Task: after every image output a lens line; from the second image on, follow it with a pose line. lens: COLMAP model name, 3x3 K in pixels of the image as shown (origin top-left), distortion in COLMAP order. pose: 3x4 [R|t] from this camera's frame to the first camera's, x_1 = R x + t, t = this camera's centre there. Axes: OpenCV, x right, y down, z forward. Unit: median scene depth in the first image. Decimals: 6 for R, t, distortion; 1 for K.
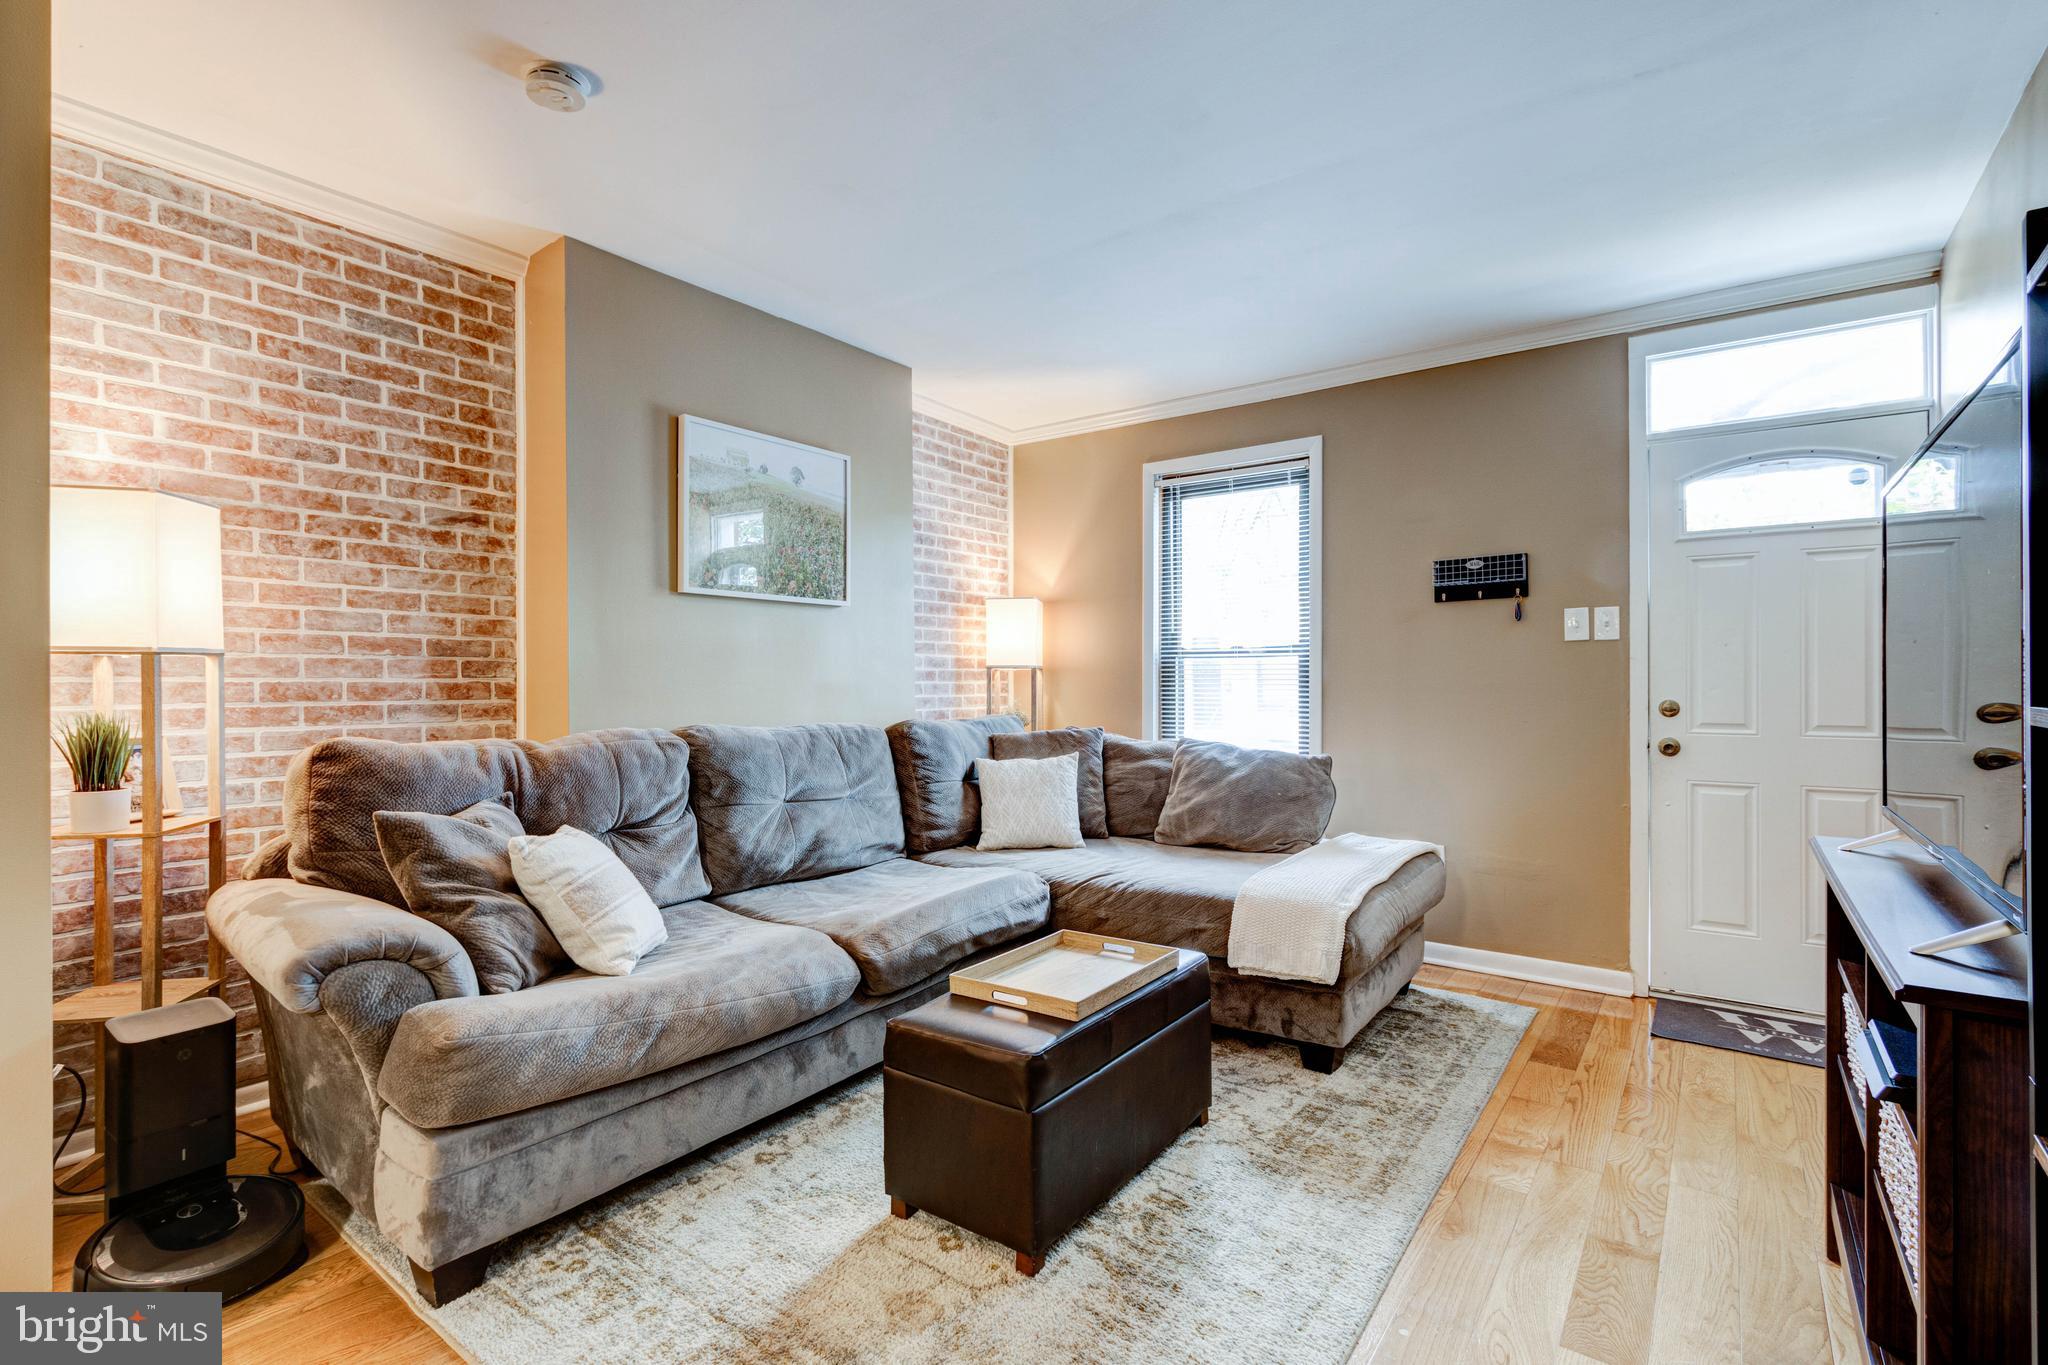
lens RADIAL K [[937.7, 0, 1020.3], [0, 937.7, 684.8], [0, 0, 1]] dist [0.002311, -0.006119]
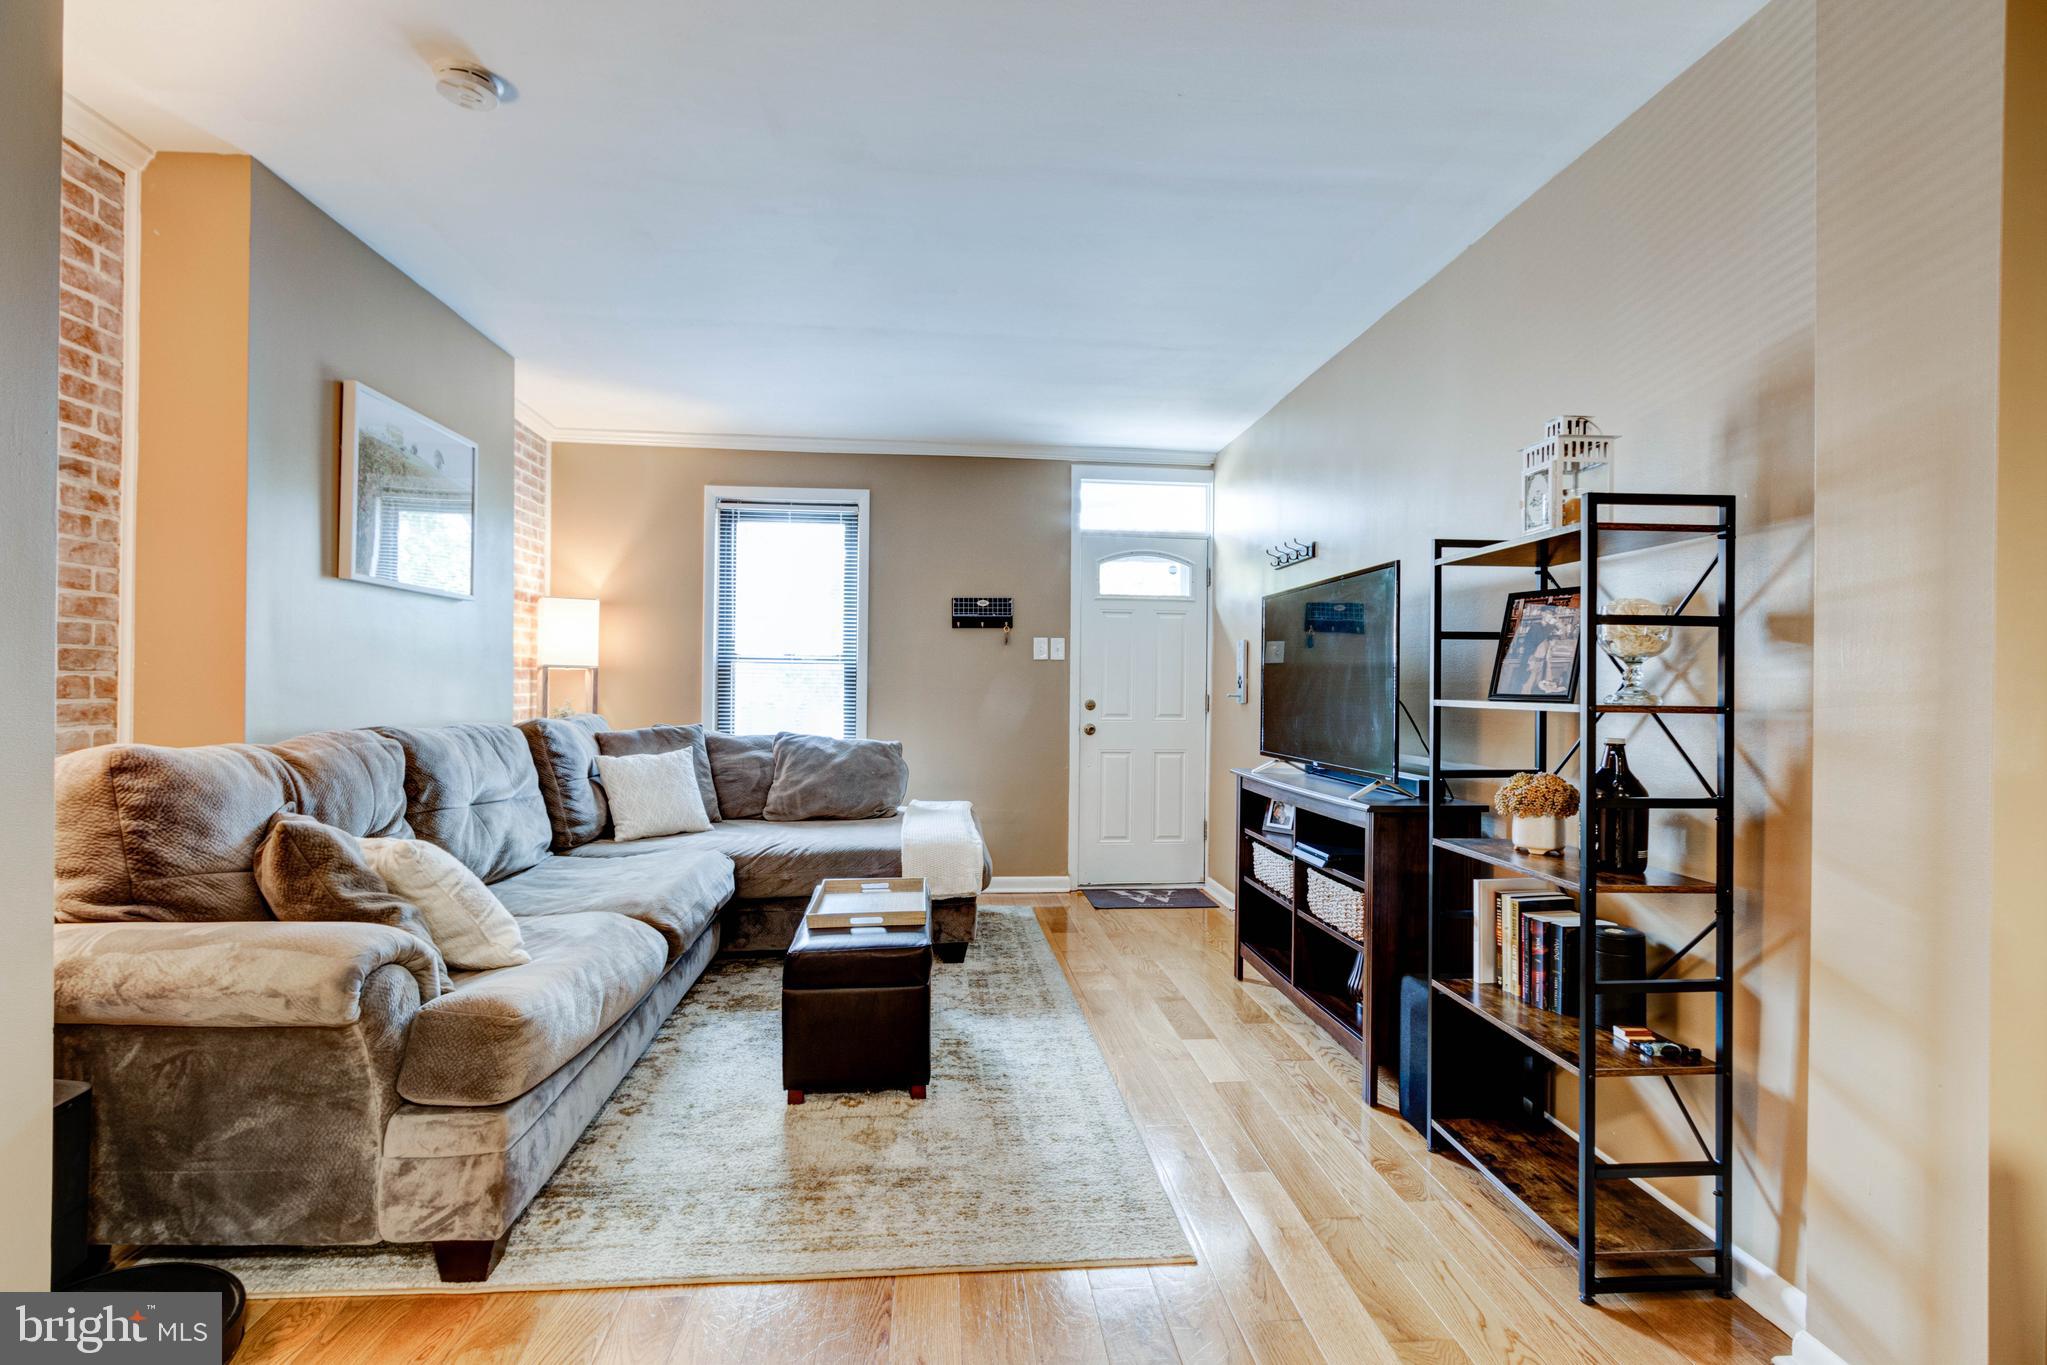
lens RADIAL K [[931.1, 0, 1023.5], [0, 931.1, 682.5], [0, 0, 1]] dist [-0.000367, -0.000566]
pose [[0.741701, 0.012085, 0.670622, -0.533212], [-0.010120, 0.999925, -0.006827, -0.000302], [-0.670655, -0.001724, 0.741768, -0.103376]]
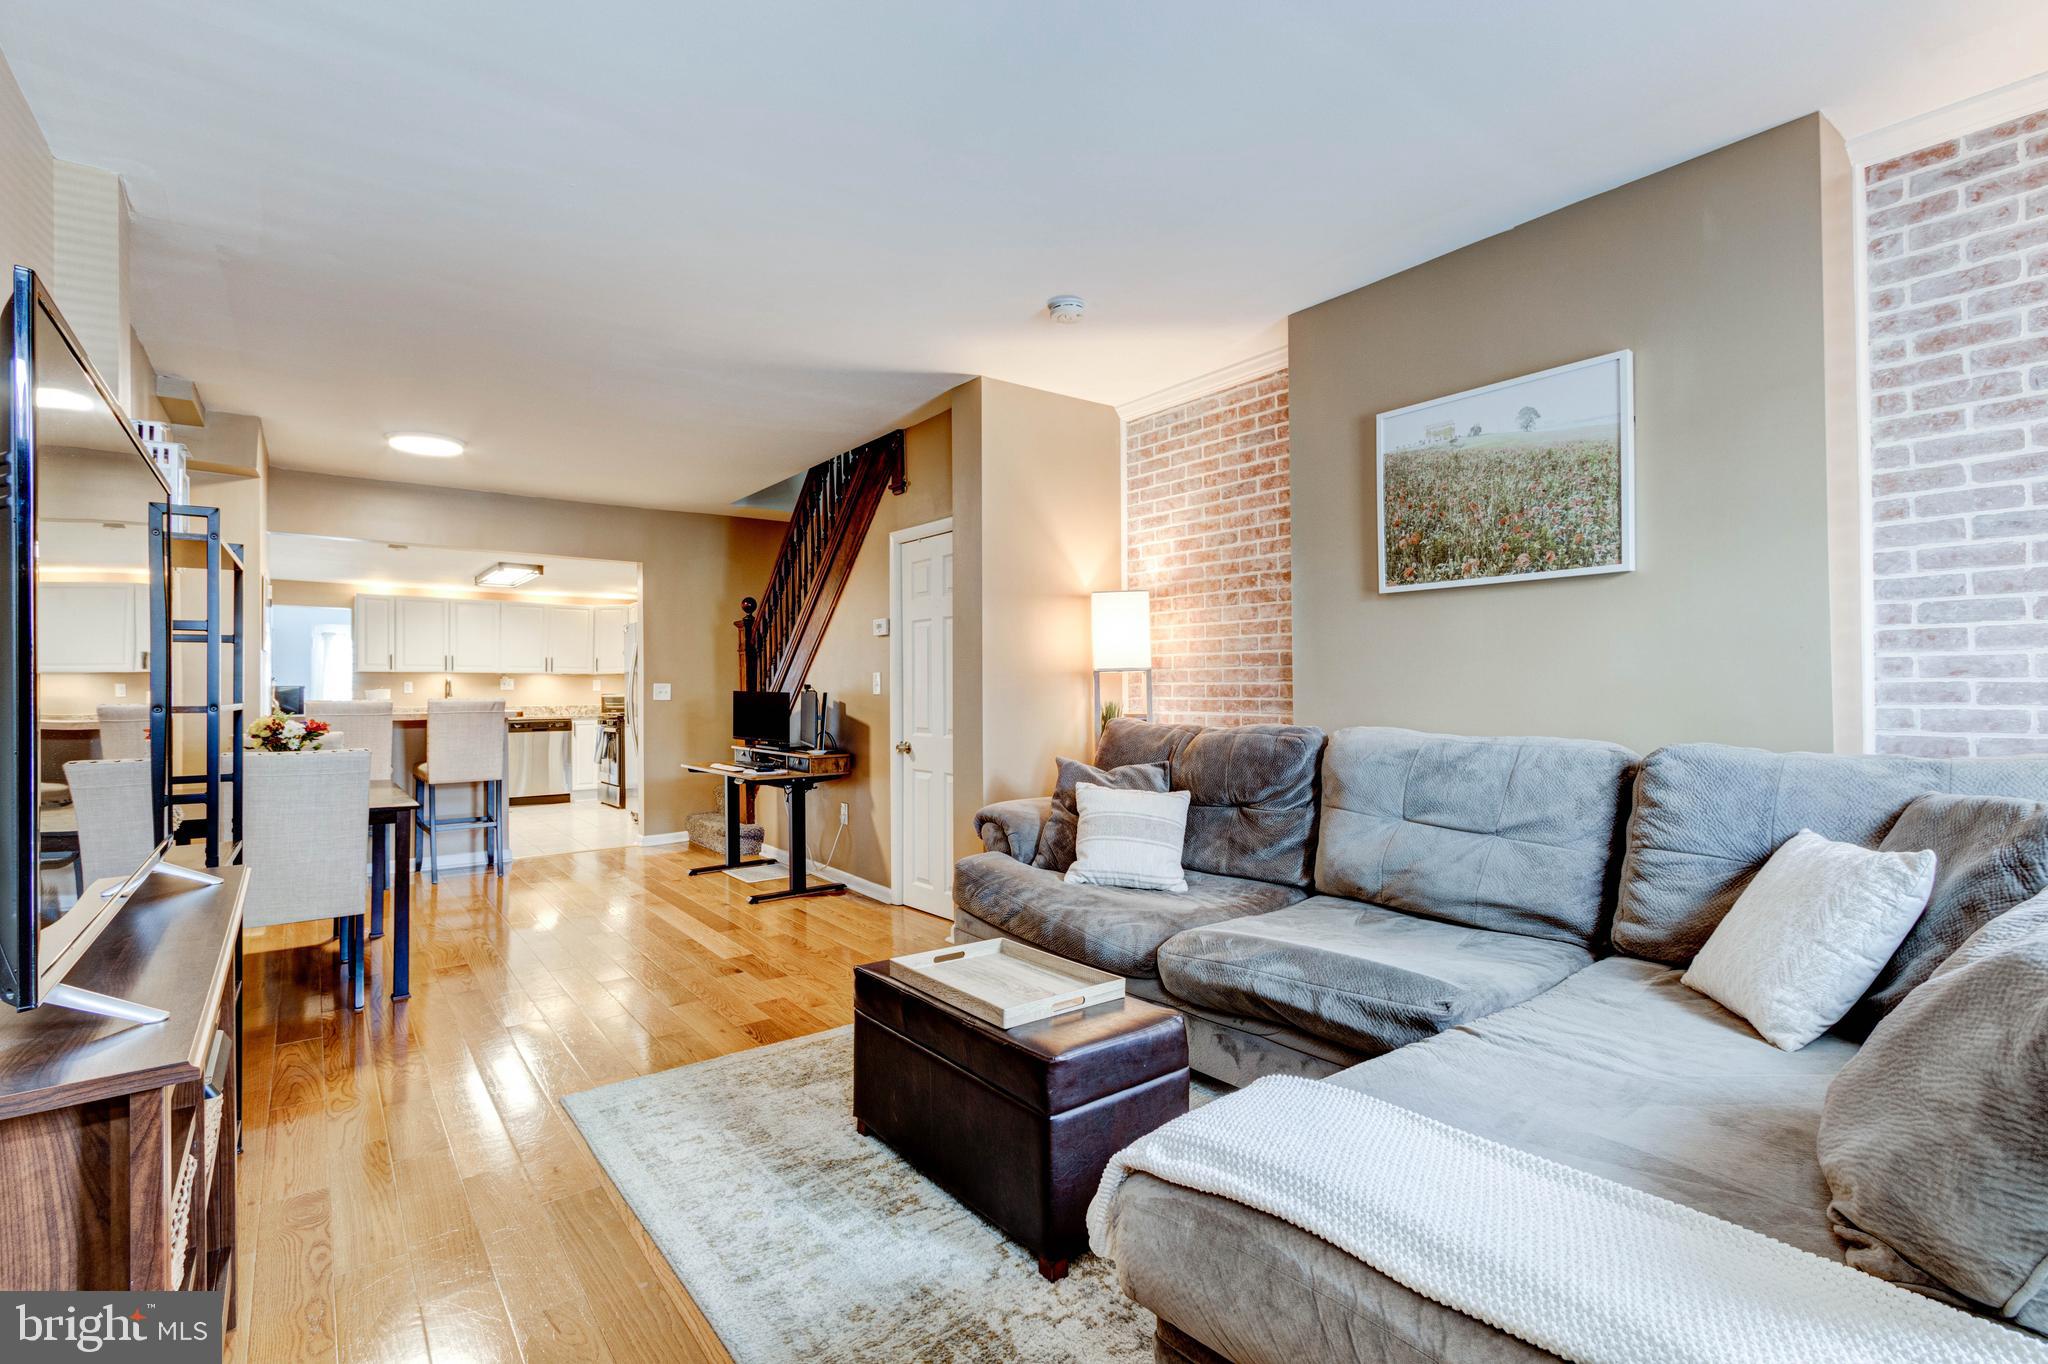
lens RADIAL K [[935.7, 0, 1018.0], [0, 935.7, 680.0], [0, 0, 1]] dist [0.001961, -0.001001]
pose [[-0.275643, -0.002744, -0.961256, 0.784831], [0.006010, 0.999971, -0.004578, -0.005075], [0.961241, -0.007039, -0.275619, 1.009288]]
